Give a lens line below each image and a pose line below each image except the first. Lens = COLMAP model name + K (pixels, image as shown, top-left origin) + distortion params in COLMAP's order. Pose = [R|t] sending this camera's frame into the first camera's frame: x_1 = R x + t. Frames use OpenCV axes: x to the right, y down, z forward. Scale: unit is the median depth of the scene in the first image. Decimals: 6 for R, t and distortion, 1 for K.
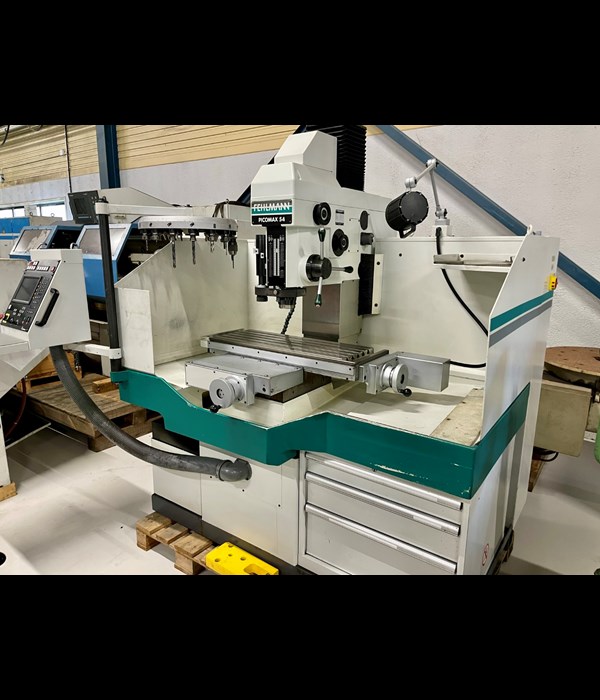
lens RADIAL K [[452.4, 0, 300.0], [0, 452.4, 350.0], [0, 0, 1]] dist [0.057316, -0.080583]
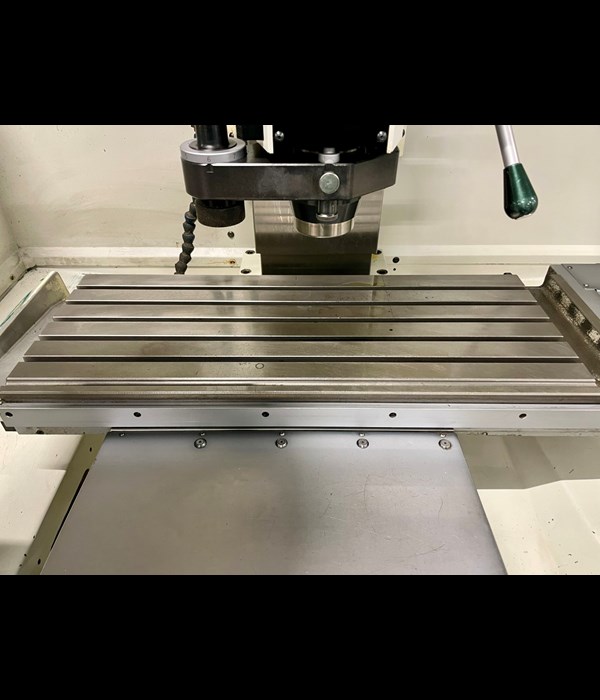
lens RADIAL K [[454.1, 0, 289.3], [0, 454.1, 350.2], [0, 0, 1]] dist [0.015816, -0.001106]
pose [[0.813064, -0.368207, 0.450944, -0.185744], [0.133507, 0.871870, 0.471188, -0.154549], [-0.566659, -0.322901, 0.758045, 0.777808]]
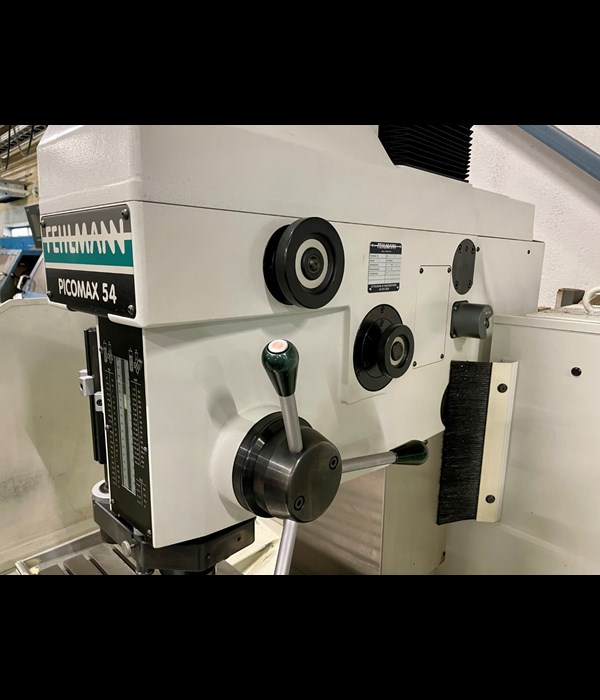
lens RADIAL K [[453.8, 0, 295.9], [0, 453.8, 351.4], [0, 0, 1]] dist [0.027545, 0.000063]
pose [[0.986881, 0.036862, -0.157183, 0.079637], [-0.040750, 0.998936, -0.021586, -0.230158], [0.156220, 0.027708, 0.987334, 0.707210]]
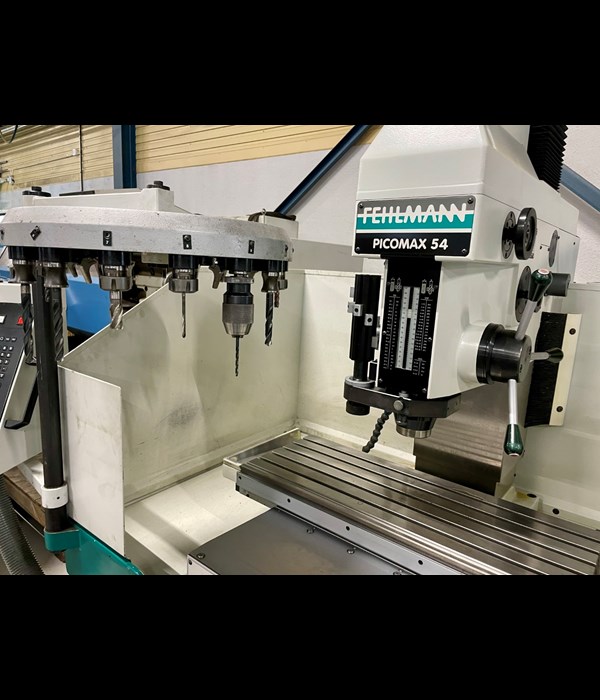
lens RADIAL K [[454.1, 0, 289.3], [0, 454.1, 350.2], [0, 0, 1]] dist [0.015816, -0.001106]
pose [[0.997080, 0.048984, -0.058577, -0.130239], [-0.050793, 0.998265, -0.029793, -0.154650], [0.057015, 0.032681, 0.997838, 0.523339]]
